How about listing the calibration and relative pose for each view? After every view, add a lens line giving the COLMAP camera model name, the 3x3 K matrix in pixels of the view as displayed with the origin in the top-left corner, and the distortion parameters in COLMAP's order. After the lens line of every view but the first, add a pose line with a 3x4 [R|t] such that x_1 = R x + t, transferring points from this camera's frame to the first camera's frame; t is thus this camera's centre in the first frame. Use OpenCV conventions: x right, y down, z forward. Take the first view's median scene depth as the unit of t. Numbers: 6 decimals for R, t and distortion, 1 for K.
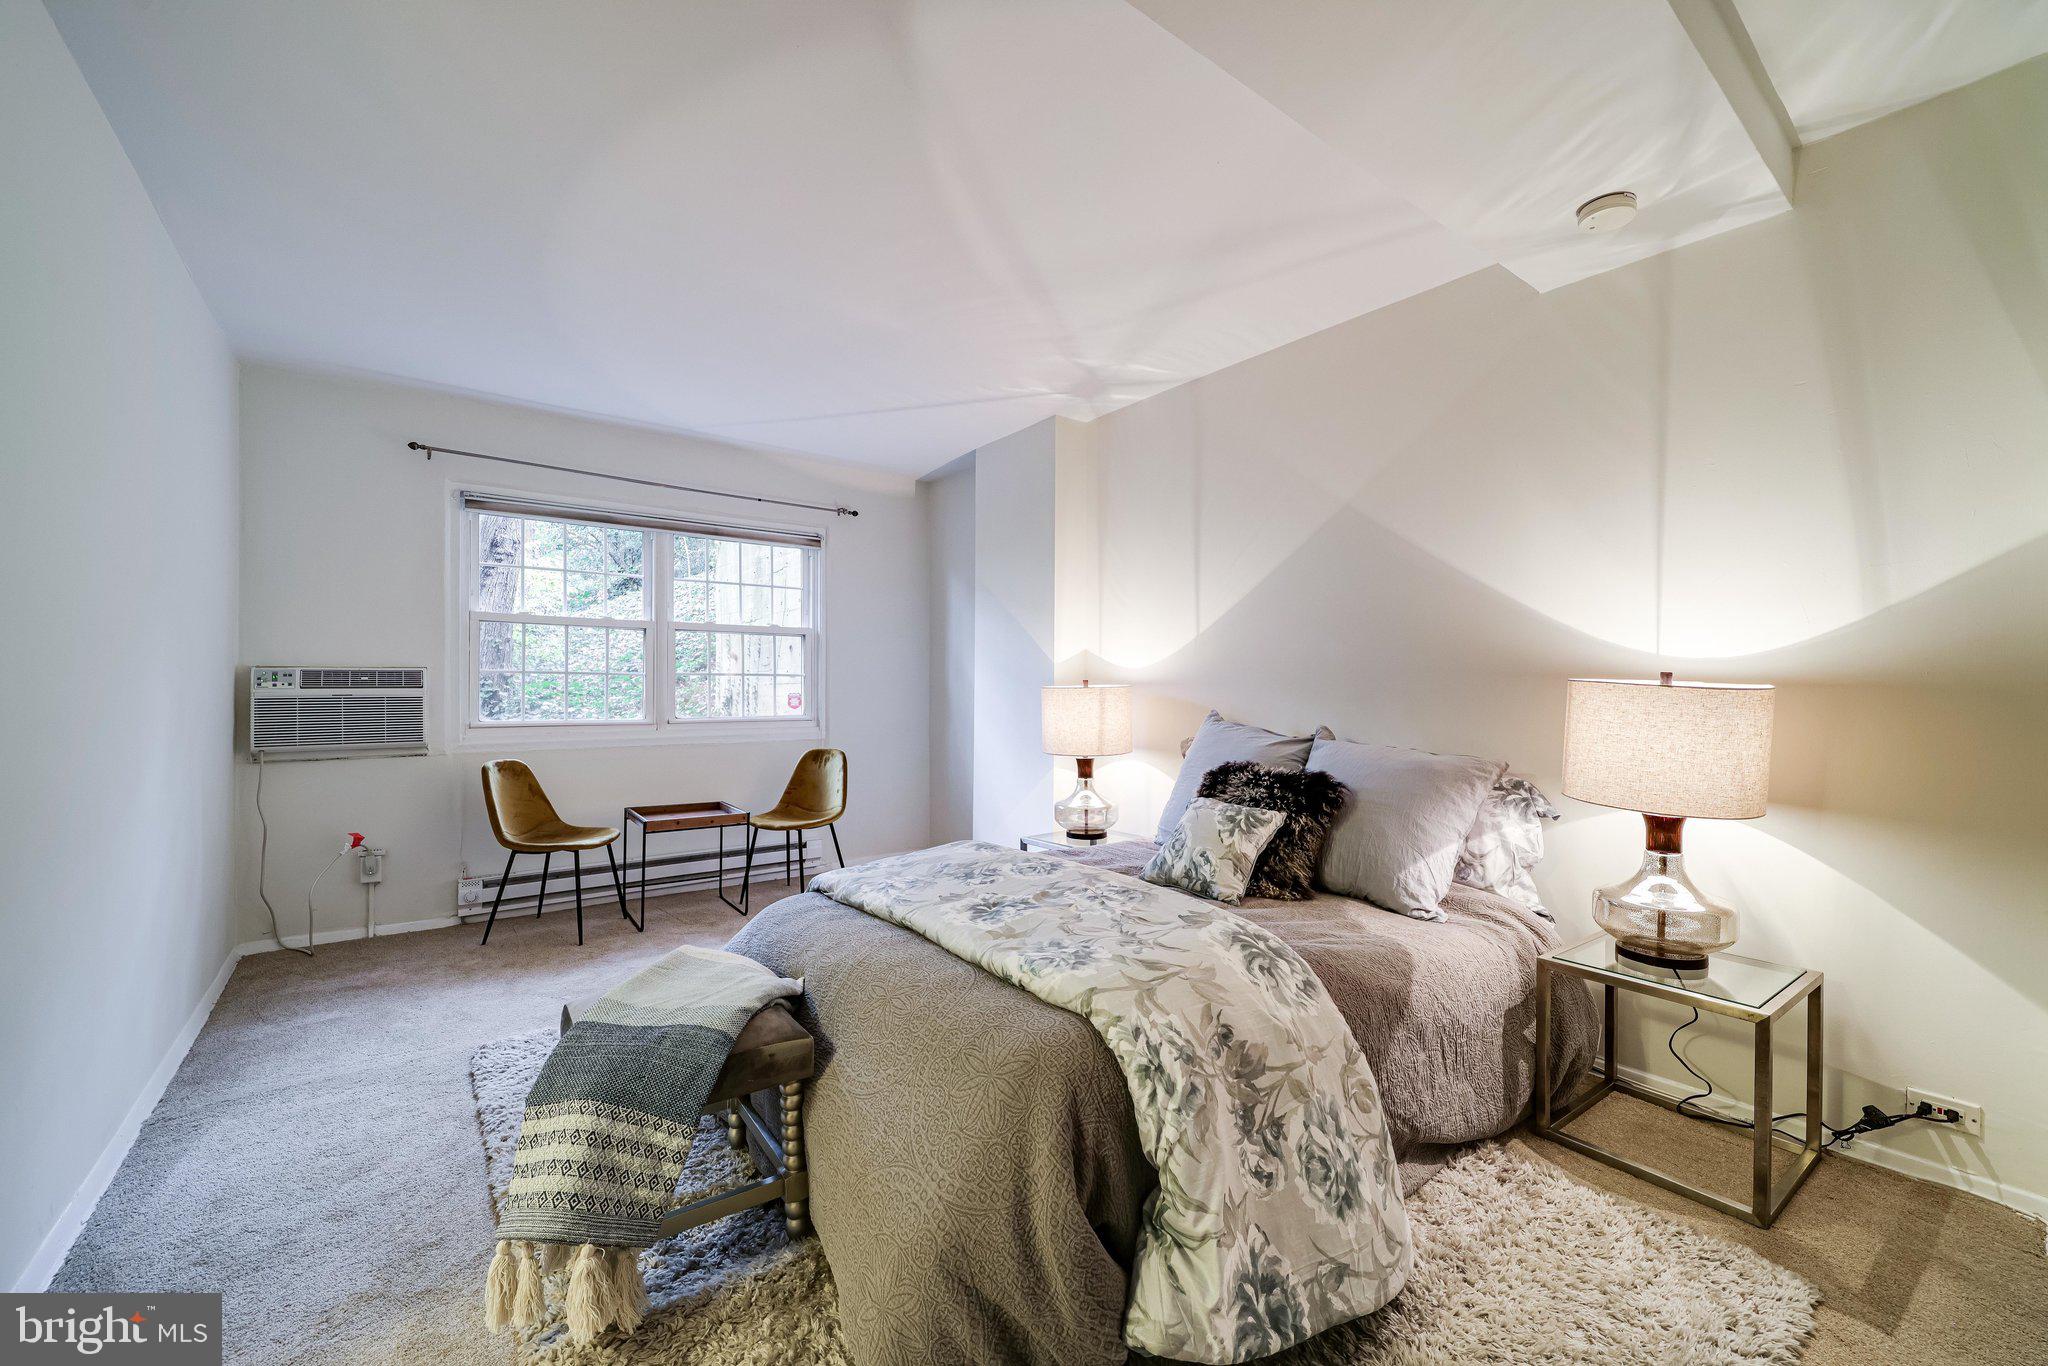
lens RADIAL K [[819.7, 0, 1021.2], [0, 819.7, 682.9], [0, 0, 1]] dist [-0.008330, -0.003402]
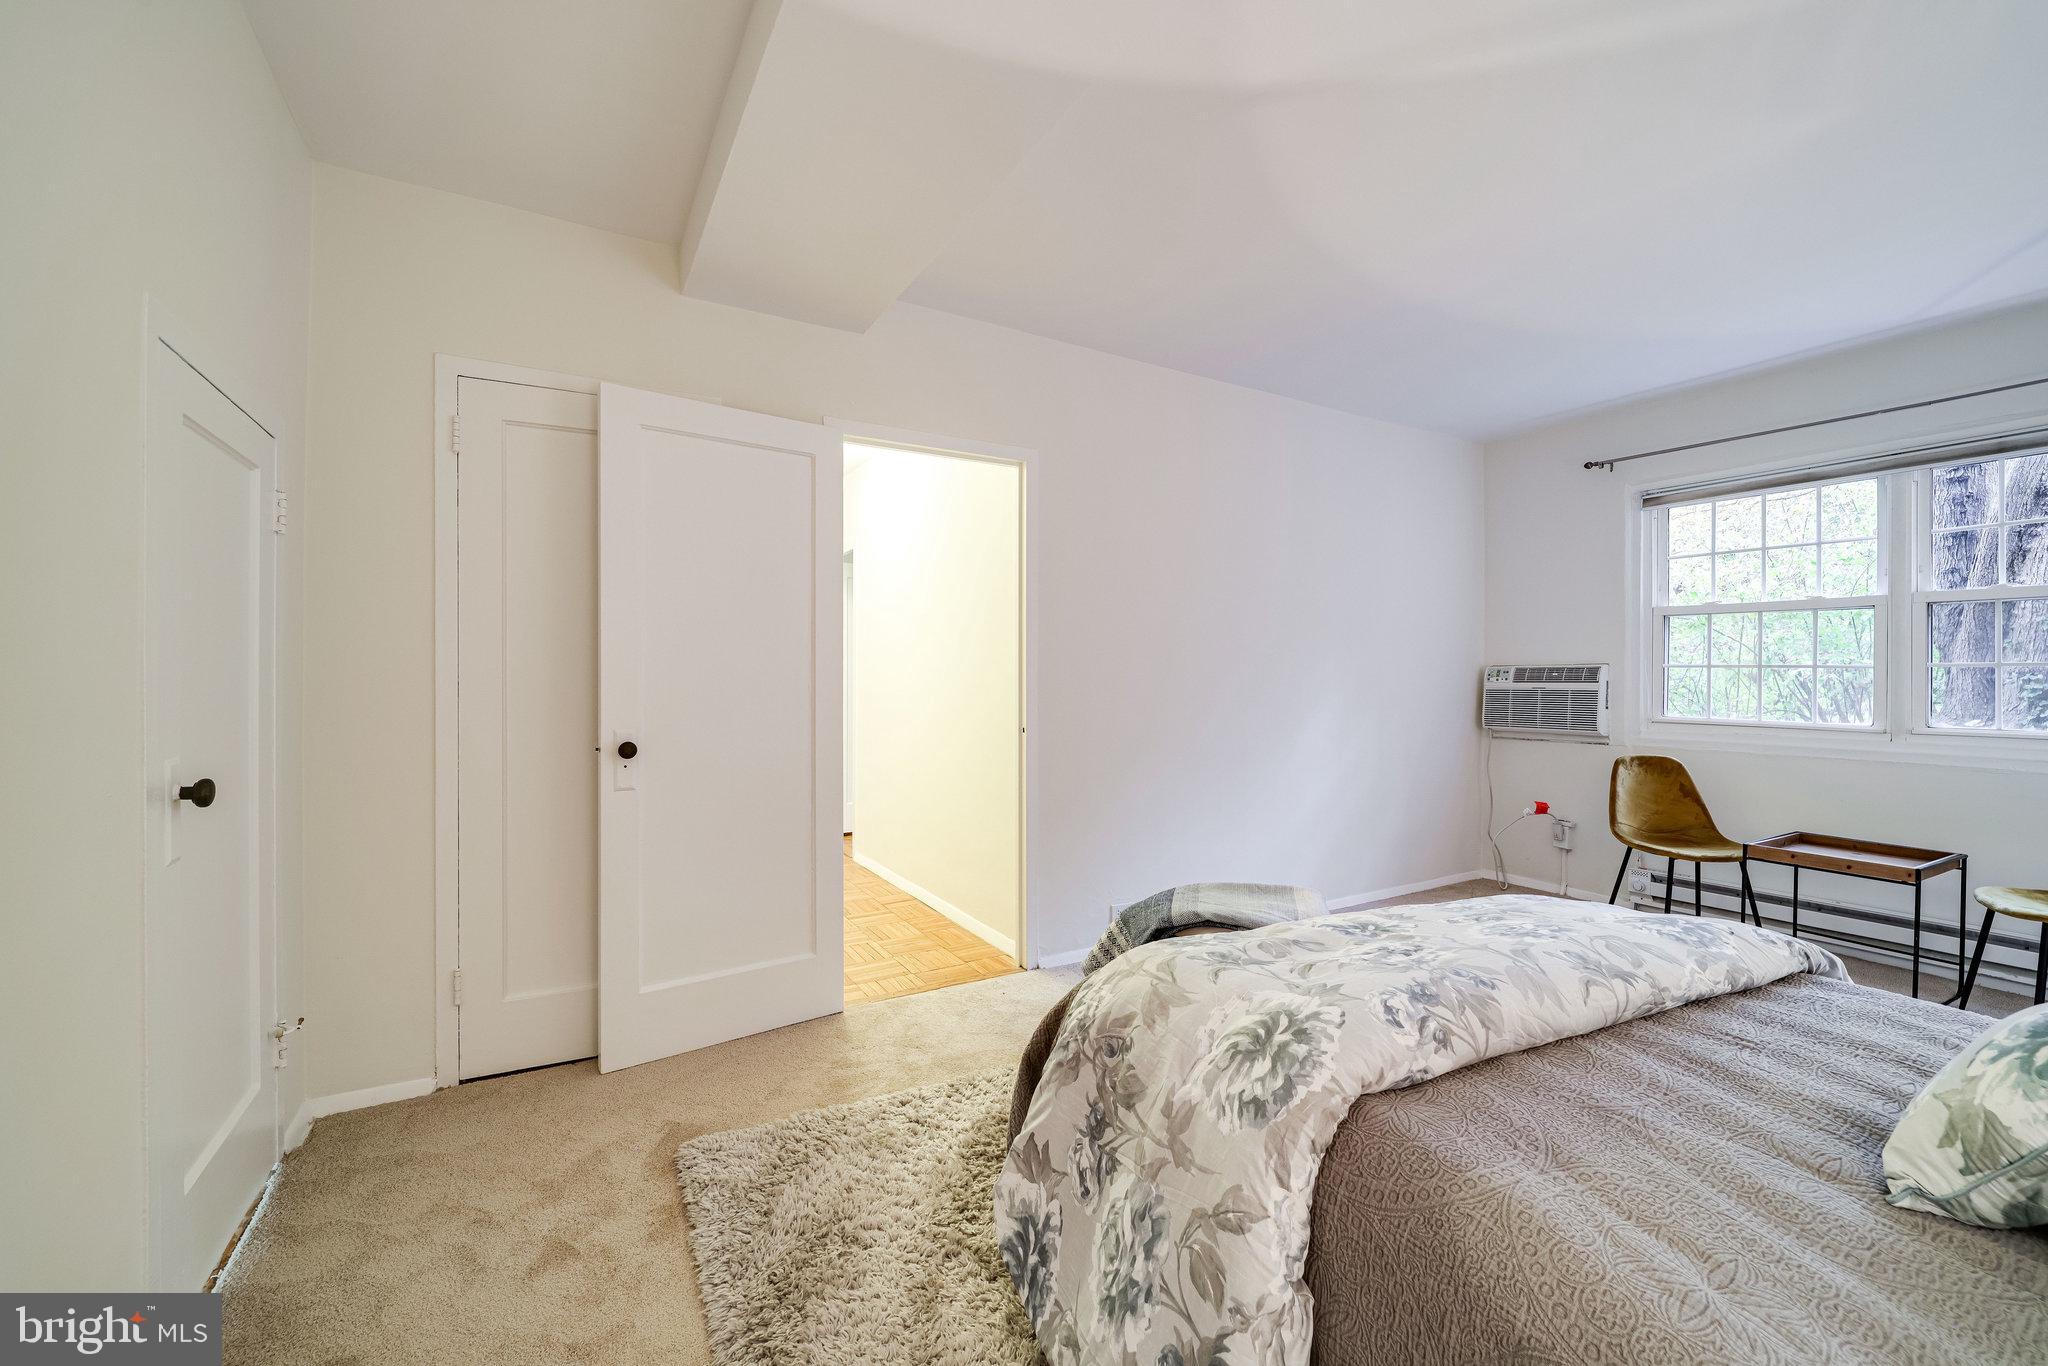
lens RADIAL K [[819.7, 0, 1026.1], [0, 819.7, 674.3], [0, 0, 1]] dist [-0.008330, -0.003402]
pose [[-0.136957, -0.005278, -0.990563, 0.478013], [-0.000248, 0.999986, -0.005294, 0.001091], [0.990577, -0.000479, -0.136956, 0.400185]]
